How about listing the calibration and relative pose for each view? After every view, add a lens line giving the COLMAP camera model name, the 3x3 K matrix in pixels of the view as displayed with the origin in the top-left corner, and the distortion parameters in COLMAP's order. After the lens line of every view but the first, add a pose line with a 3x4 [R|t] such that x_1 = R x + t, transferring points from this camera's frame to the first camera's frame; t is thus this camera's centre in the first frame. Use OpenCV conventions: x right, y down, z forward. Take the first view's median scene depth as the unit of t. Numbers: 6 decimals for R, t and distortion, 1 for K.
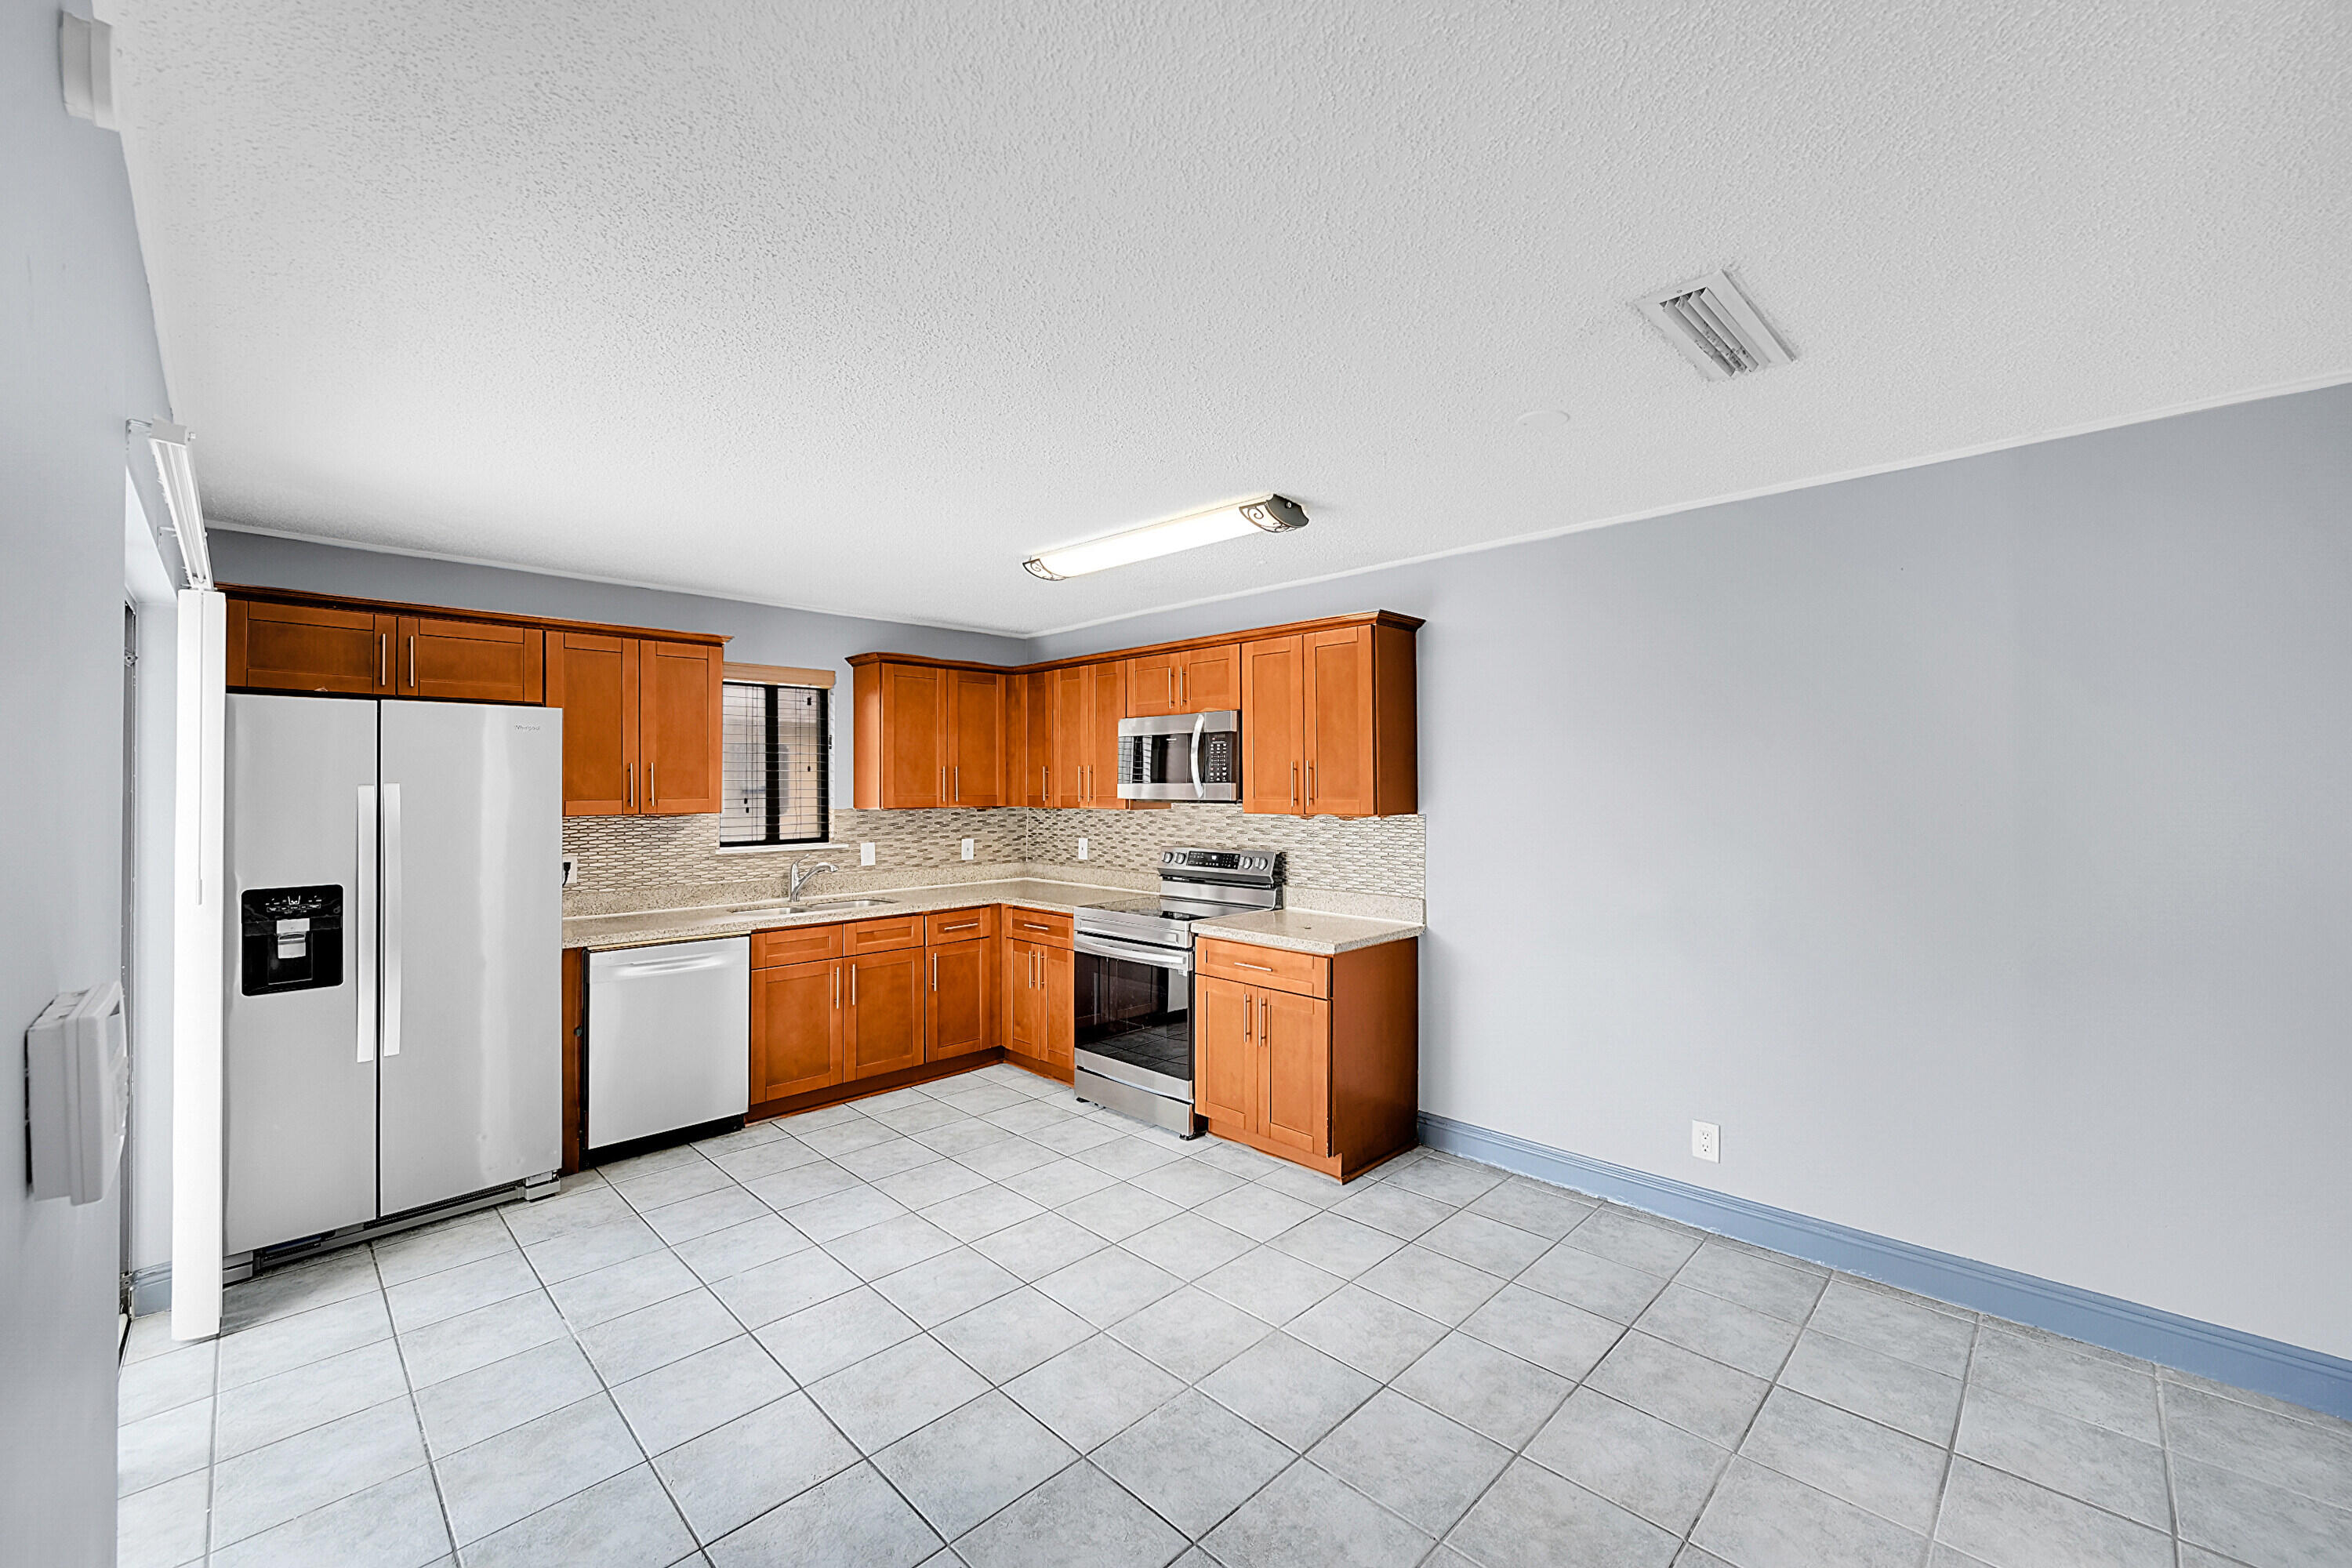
lens RADIAL K [[939.1, 0, 1190.3], [0, 939.1, 784.8], [0, 0, 1]] dist [0.000154, -0.000006]
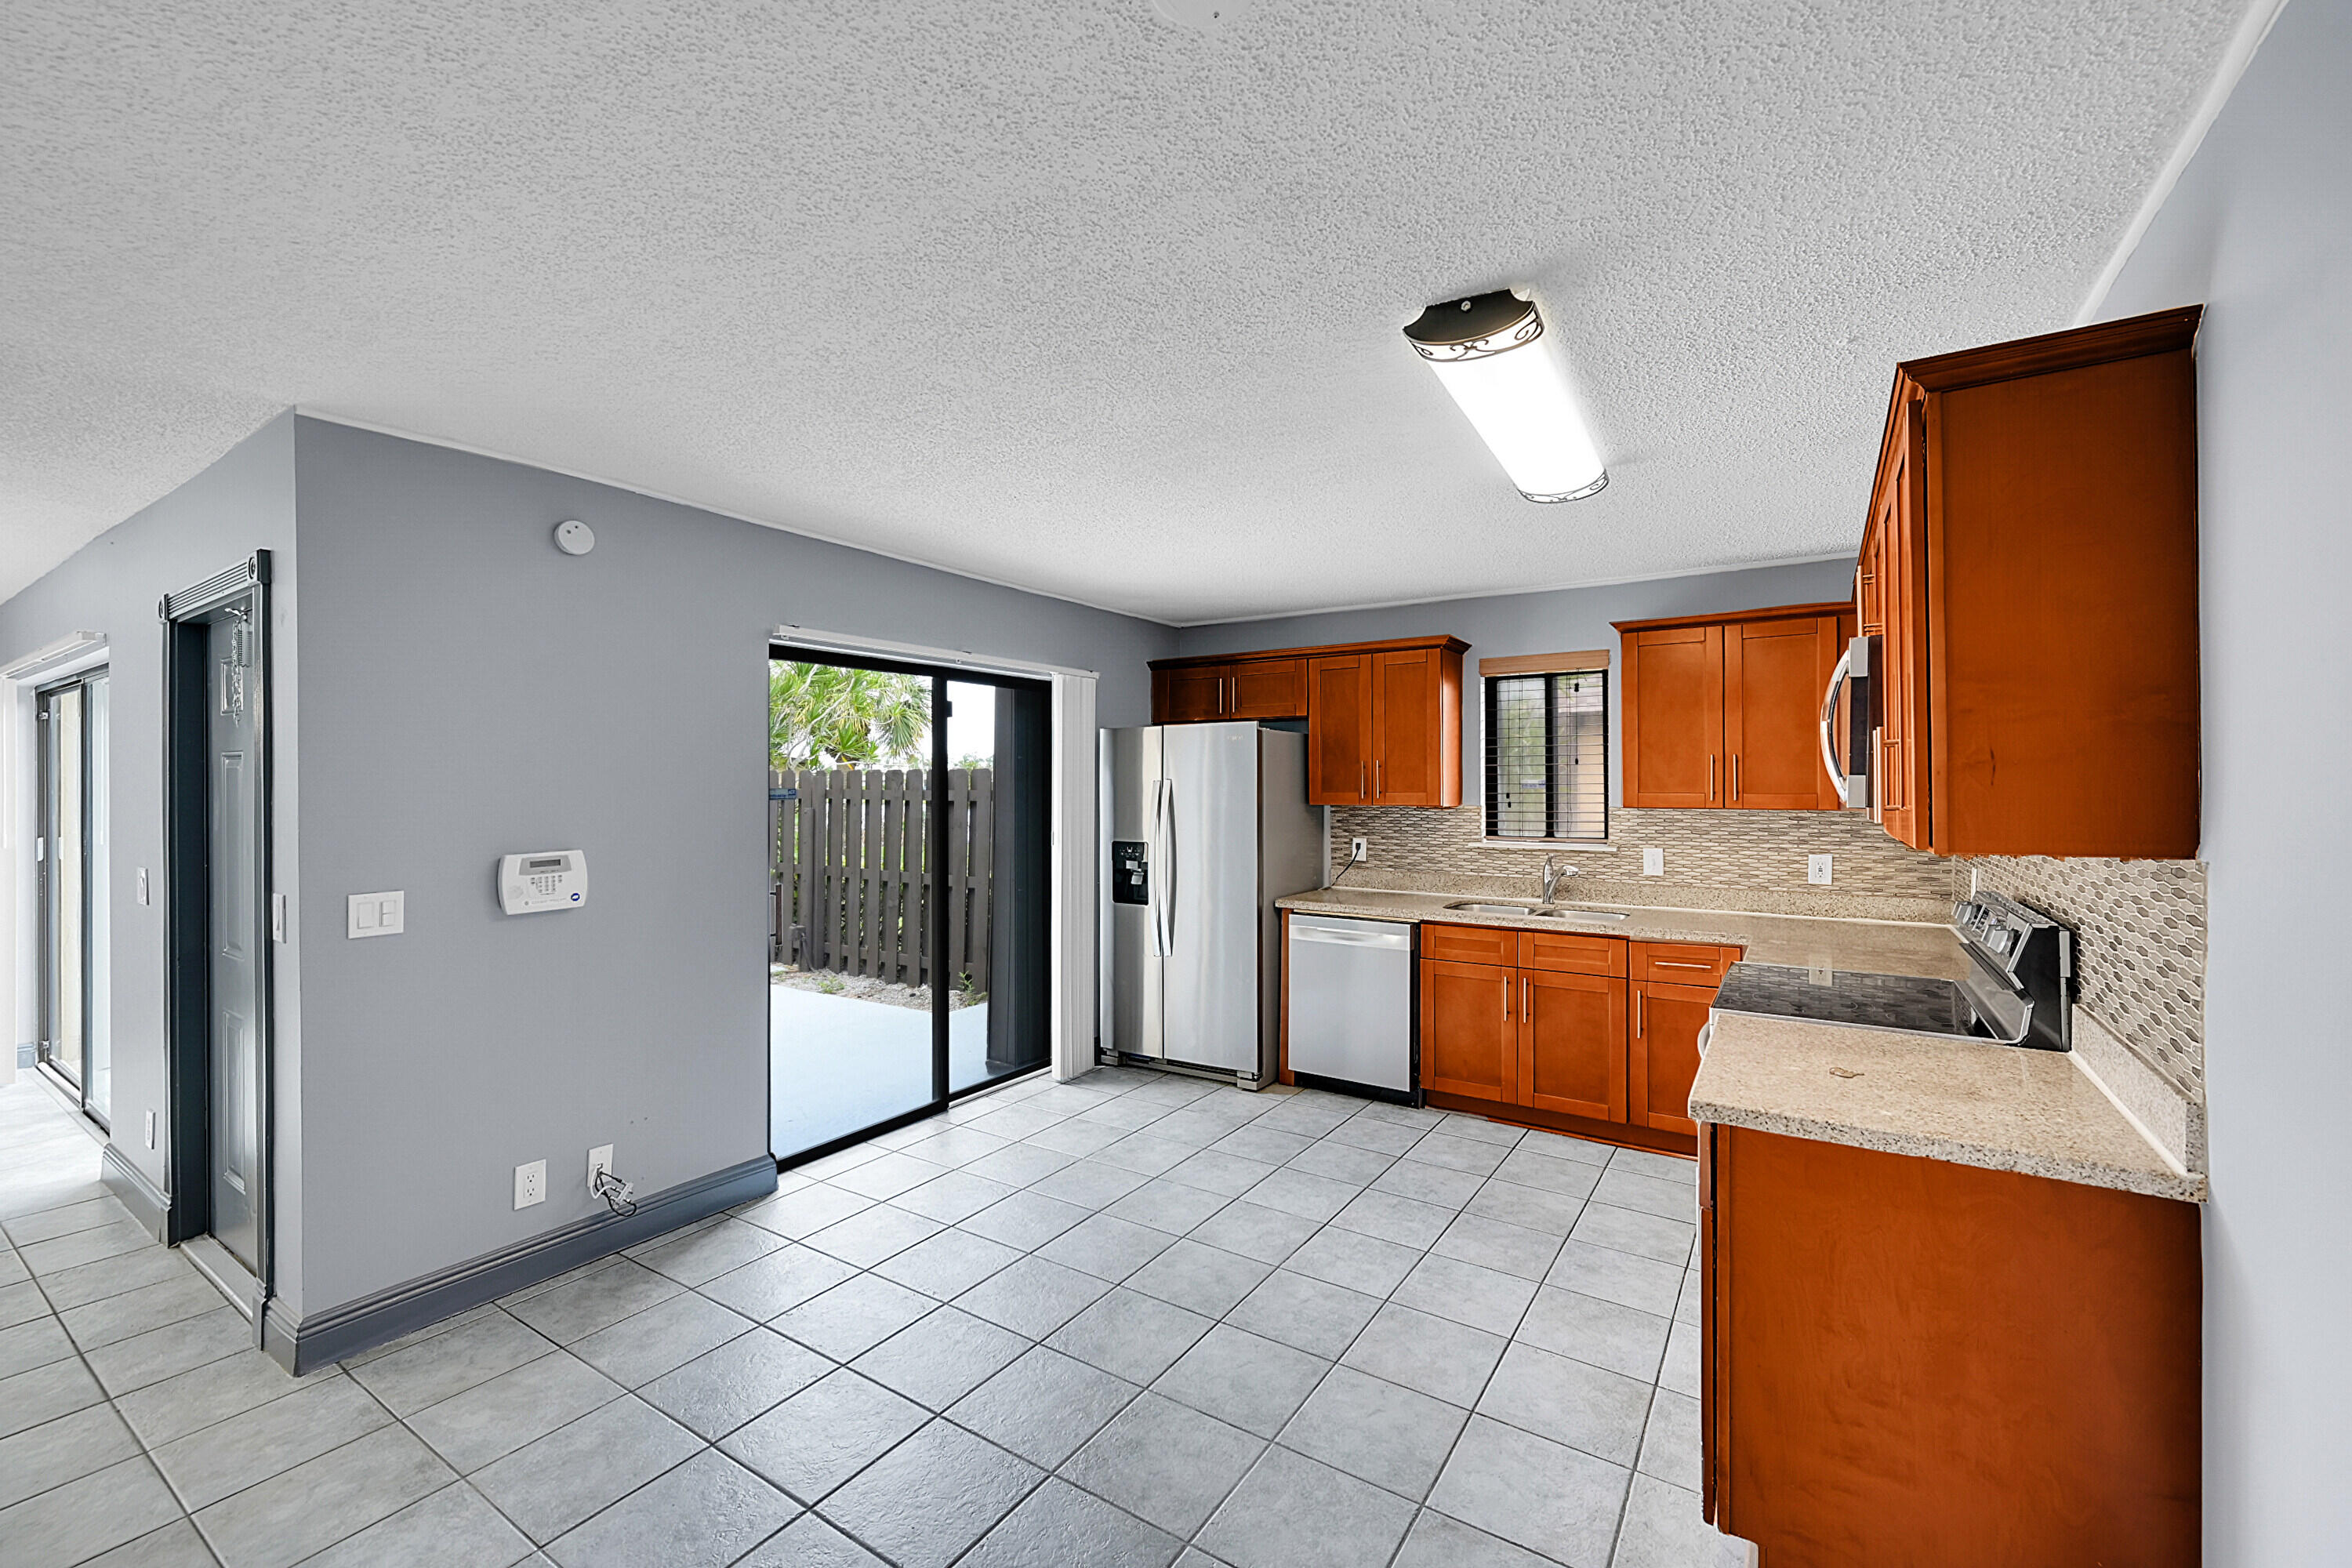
lens RADIAL K [[939.1, 0, 1190.3], [0, 939.1, 784.8], [0, 0, 1]] dist [0.000154, -0.000006]
pose [[0.209532, 0.004083, -0.977793, 0.494469], [0.002213, 0.999987, 0.004649, 0.000397], [0.977799, -0.003138, 0.209520, 0.535725]]
